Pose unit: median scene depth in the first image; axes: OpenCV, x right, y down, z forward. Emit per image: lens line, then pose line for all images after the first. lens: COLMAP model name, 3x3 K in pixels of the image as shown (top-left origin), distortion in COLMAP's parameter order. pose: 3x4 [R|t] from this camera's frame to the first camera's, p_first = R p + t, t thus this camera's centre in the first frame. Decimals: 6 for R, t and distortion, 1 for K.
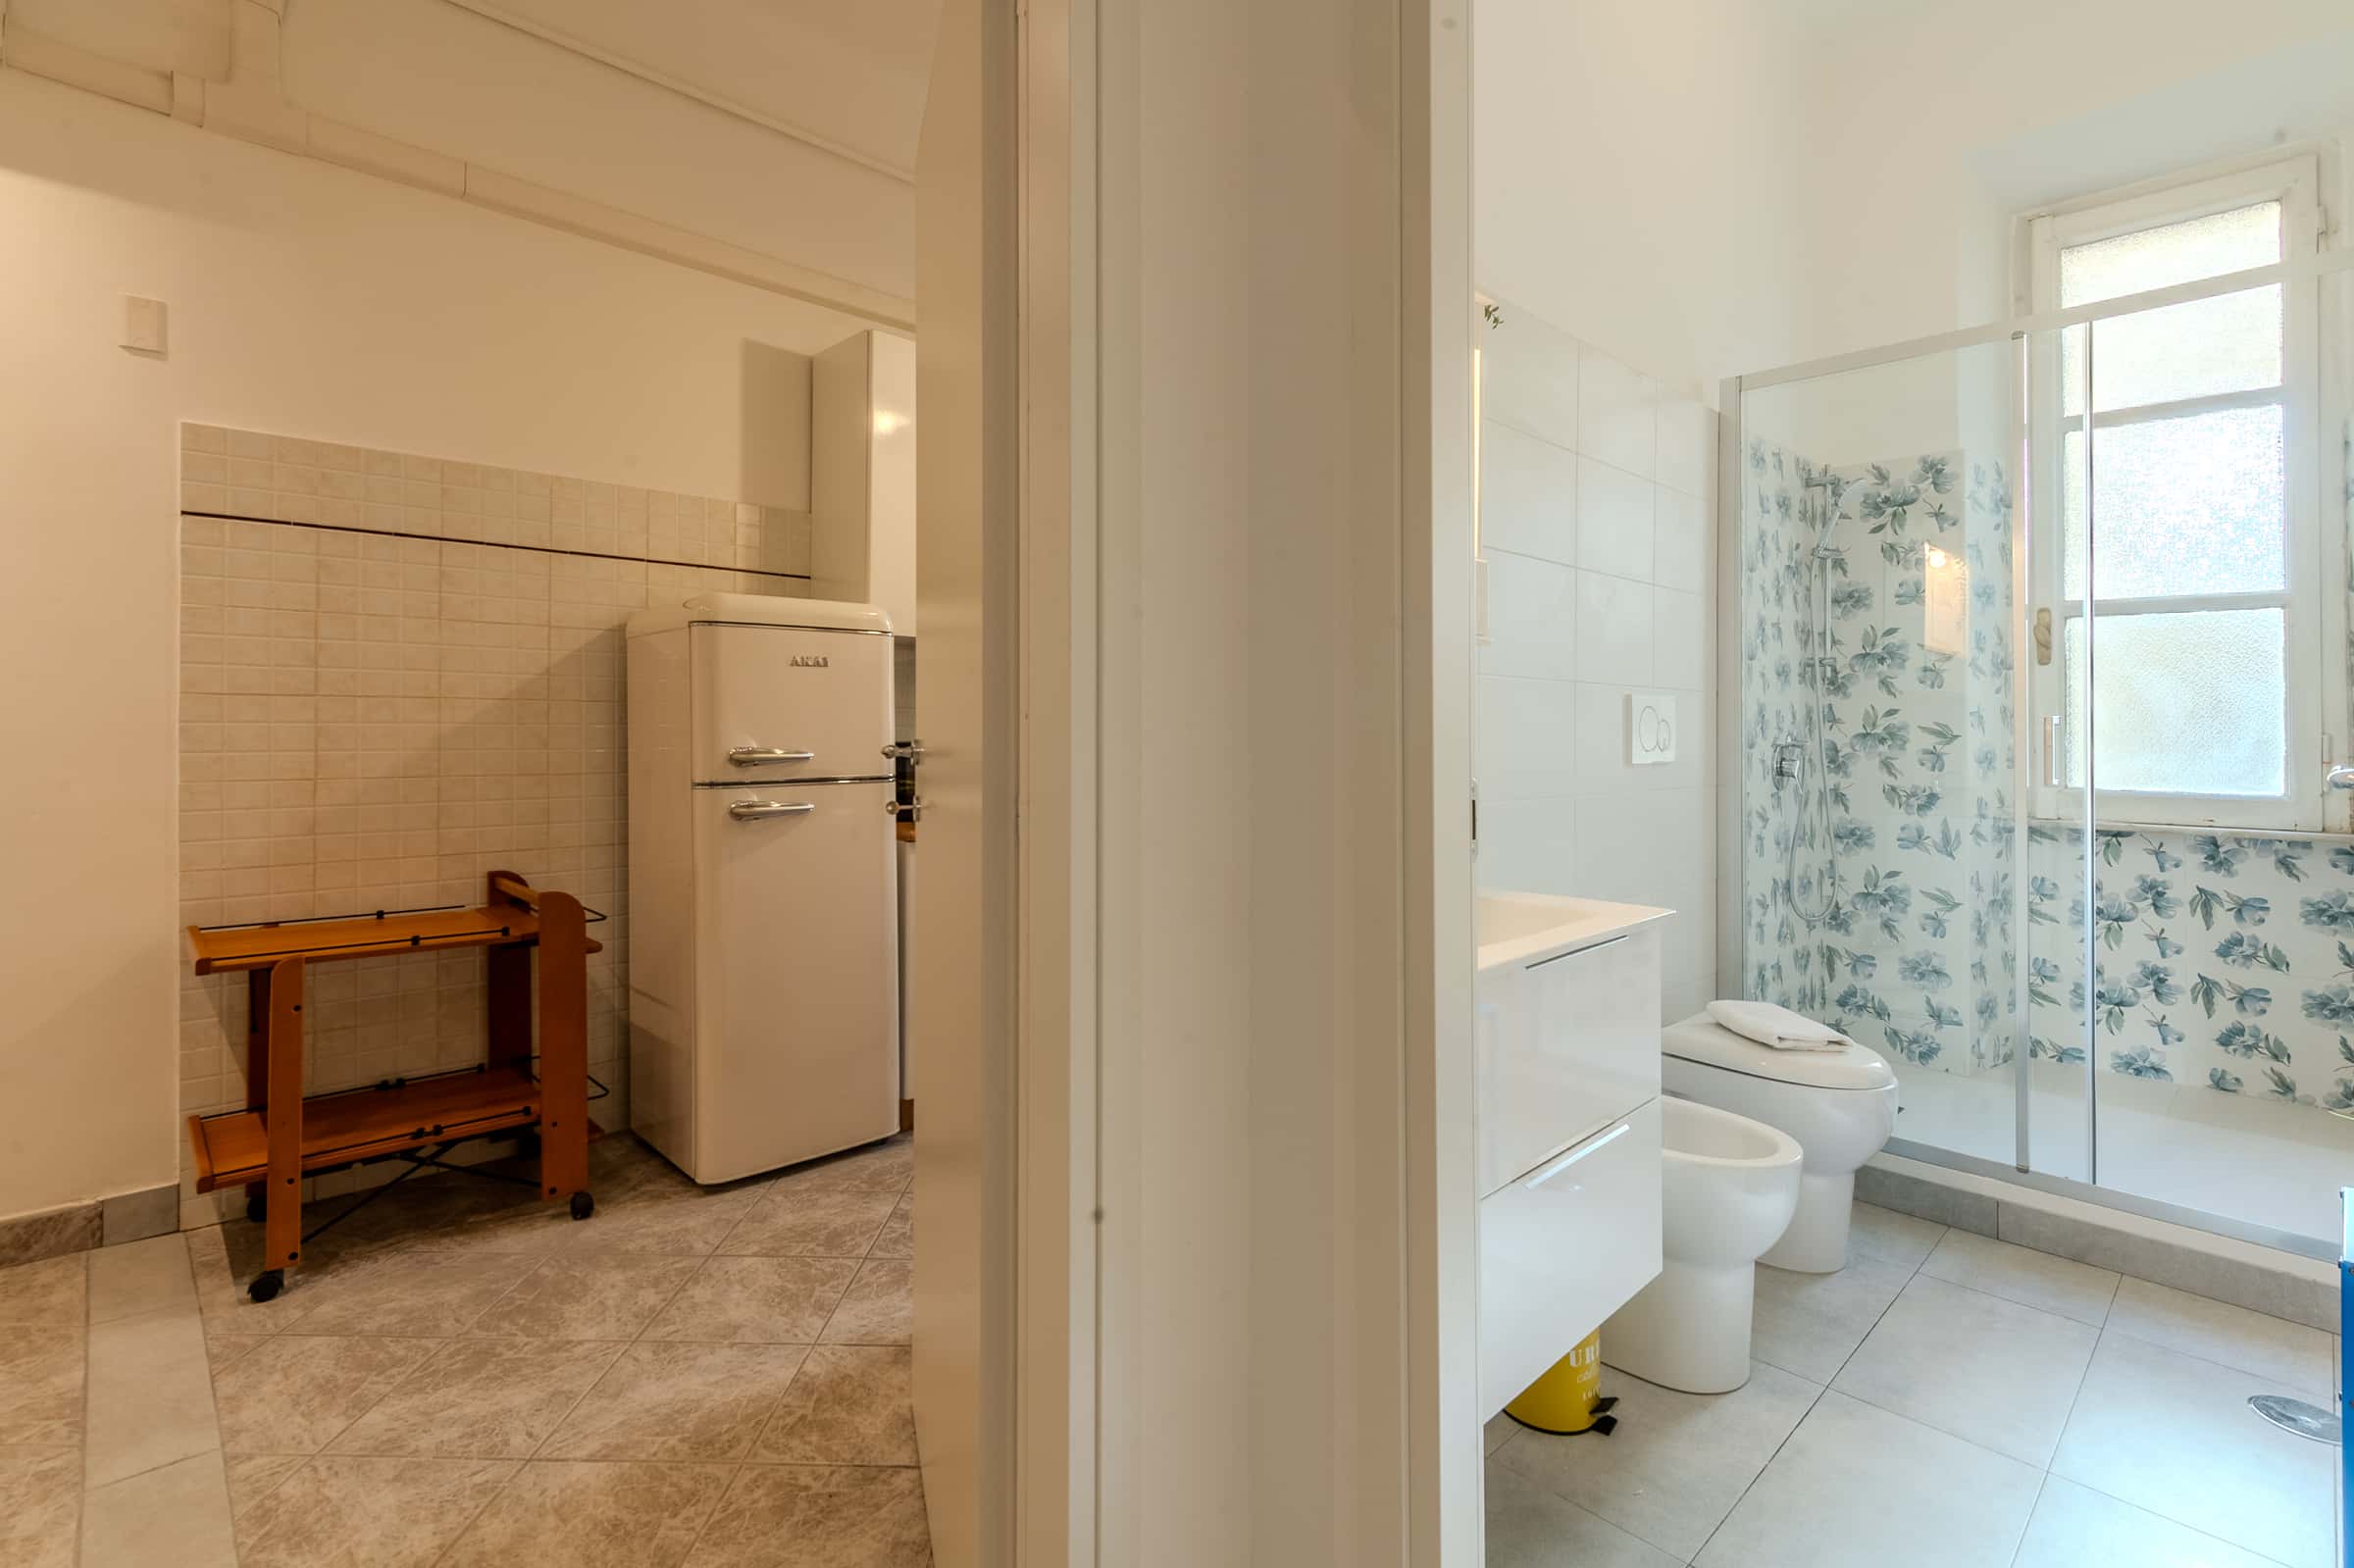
lens RADIAL K [[1103.1, 0, 1152.0], [0, 1103.1, 722.0], [0, 0, 1]] dist [0.009545, -0.004609]
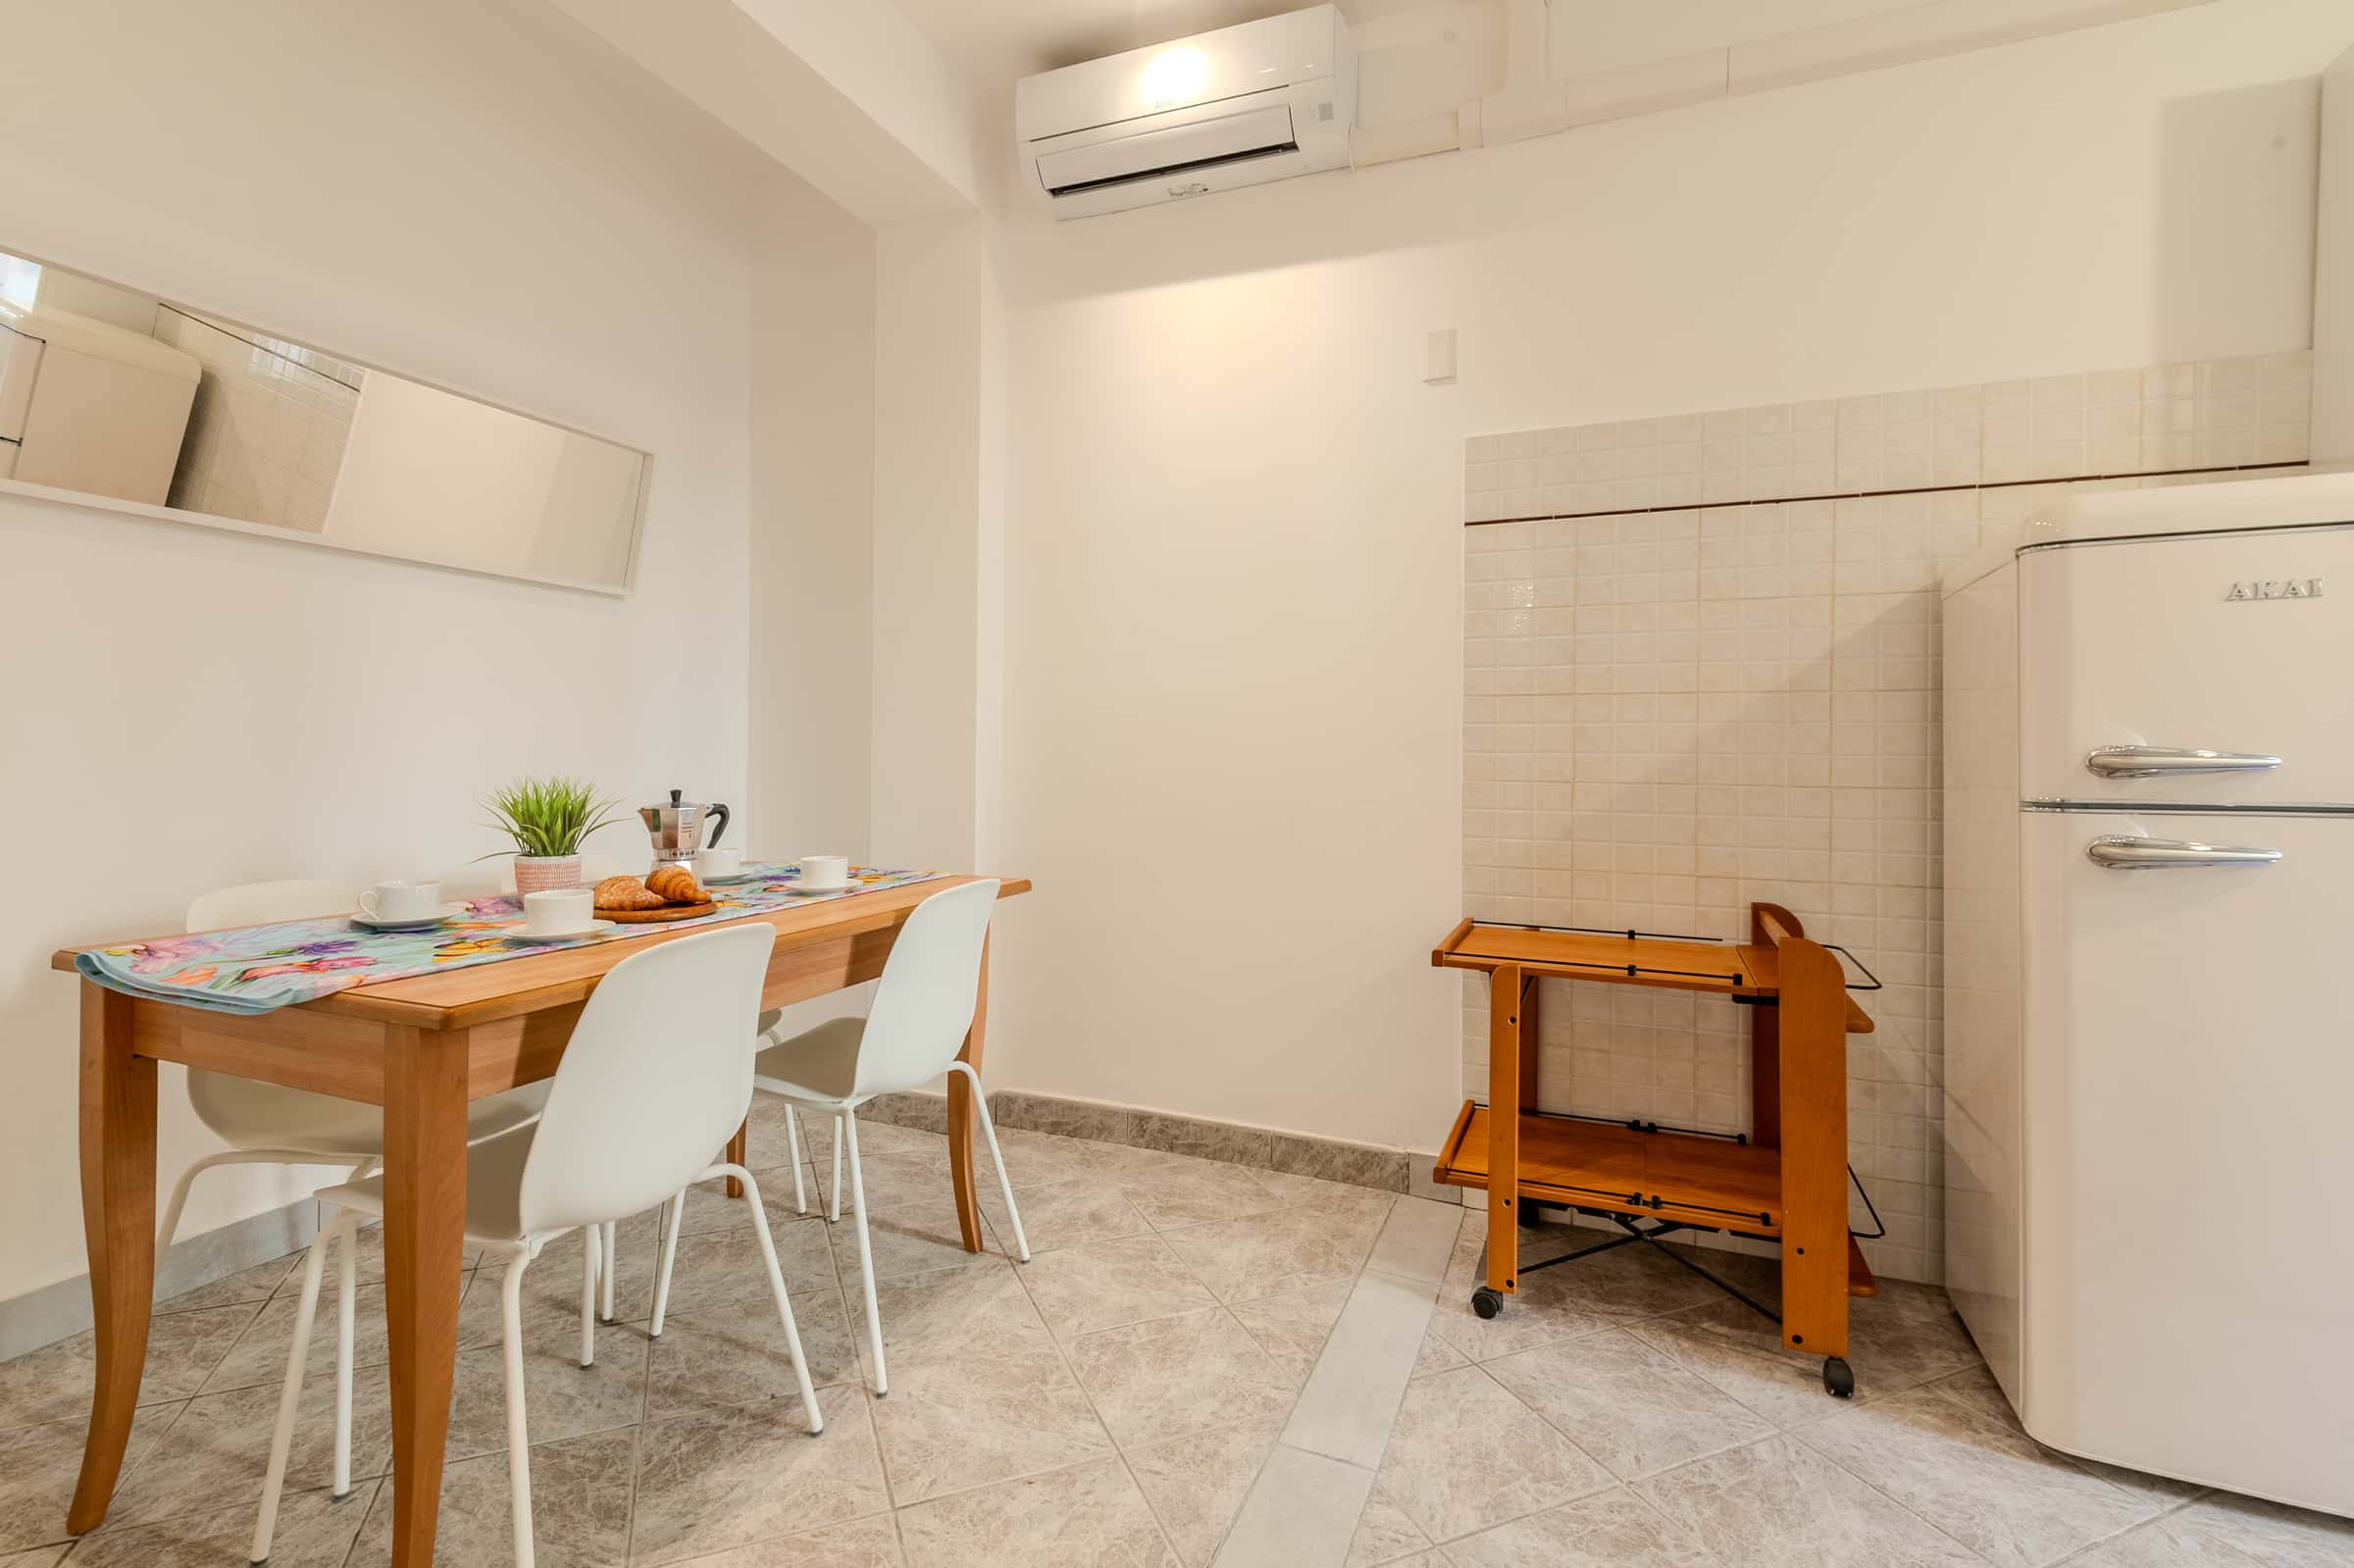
lens RADIAL K [[1103.1, 0, 1144.4], [0, 1103.1, 762.2], [0, 0, 1]] dist [0.009545, -0.004609]
pose [[0.409718, 0.006799, -0.912187, -0.042464], [-0.000731, 0.999974, 0.007125, 0.029269], [0.912212, -0.002253, 0.409713, 0.287930]]
